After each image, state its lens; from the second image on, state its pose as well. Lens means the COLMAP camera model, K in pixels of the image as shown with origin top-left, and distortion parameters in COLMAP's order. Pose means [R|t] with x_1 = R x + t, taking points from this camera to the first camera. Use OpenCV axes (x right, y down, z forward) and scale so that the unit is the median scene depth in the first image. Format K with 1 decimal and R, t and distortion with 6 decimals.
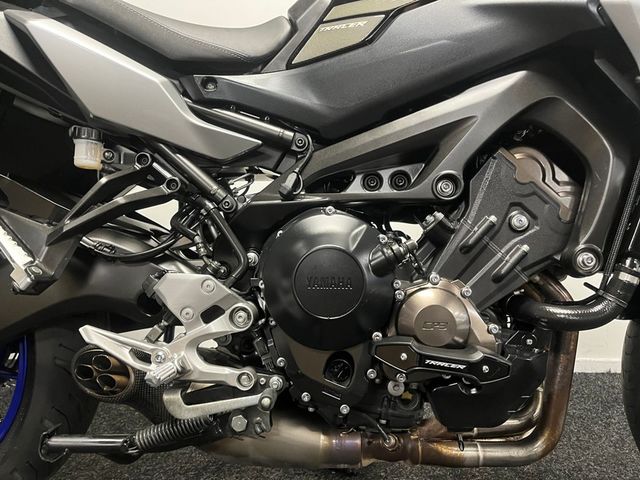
lens RADIAL K [[480.6, 0, 320.0], [0, 480.6, 240.0], [0, 0, 1]] dist [0.079539, -0.105975]
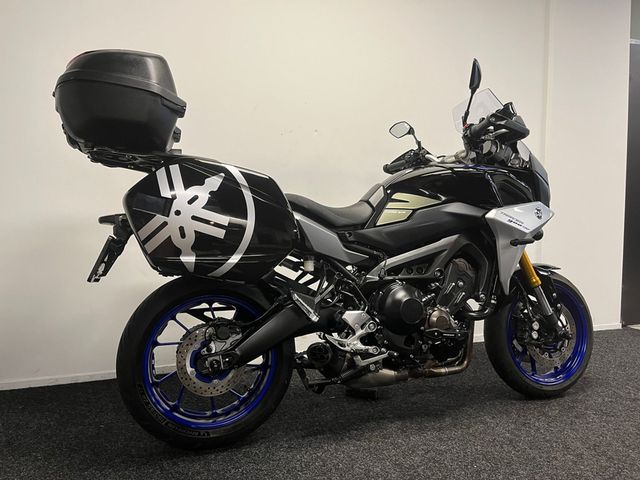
lens RADIAL K [[480.6, 0, 320.0], [0, 480.6, 240.0], [0, 0, 1]] dist [0.079539, -0.105975]
pose [[0.930310, -0.028040, 0.365700, -1.359864], [0.040197, 0.998862, -0.025671, -0.250302], [-0.364564, 0.038582, 0.930379, -1.338274]]
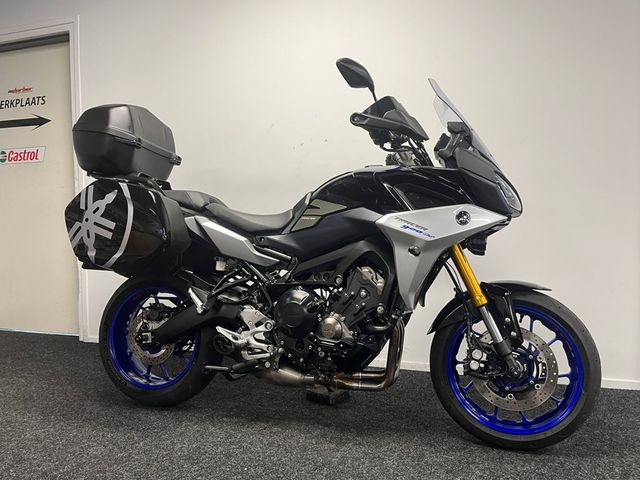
lens RADIAL K [[480.6, 0, 320.0], [0, 480.6, 240.0], [0, 0, 1]] dist [0.079539, -0.105975]
pose [[0.968739, -0.005433, -0.248023, 0.809111], [-0.010884, 0.997867, -0.064370, -0.157179], [0.247843, 0.065057, 0.966613, -1.634961]]
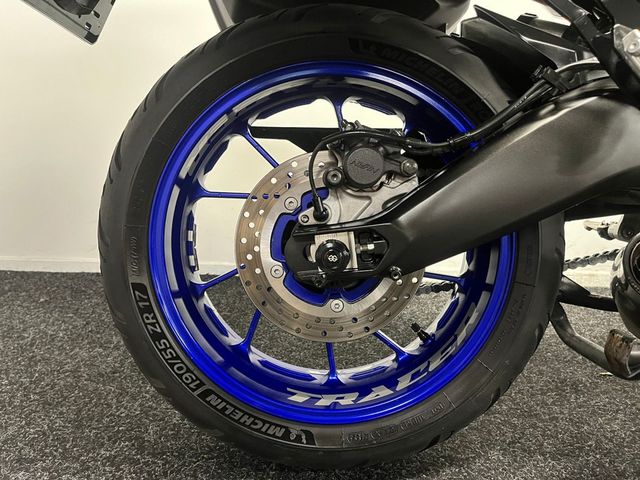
lens RADIAL K [[480.6, 0, 320.0], [0, 480.6, 240.0], [0, 0, 1]] dist [0.079539, -0.105975]
pose [[0.998685, 0.008036, 0.050625, -1.060222], [-0.014610, 0.991293, 0.130858, 0.136193], [-0.049133, -0.131426, 0.990108, 0.255530]]
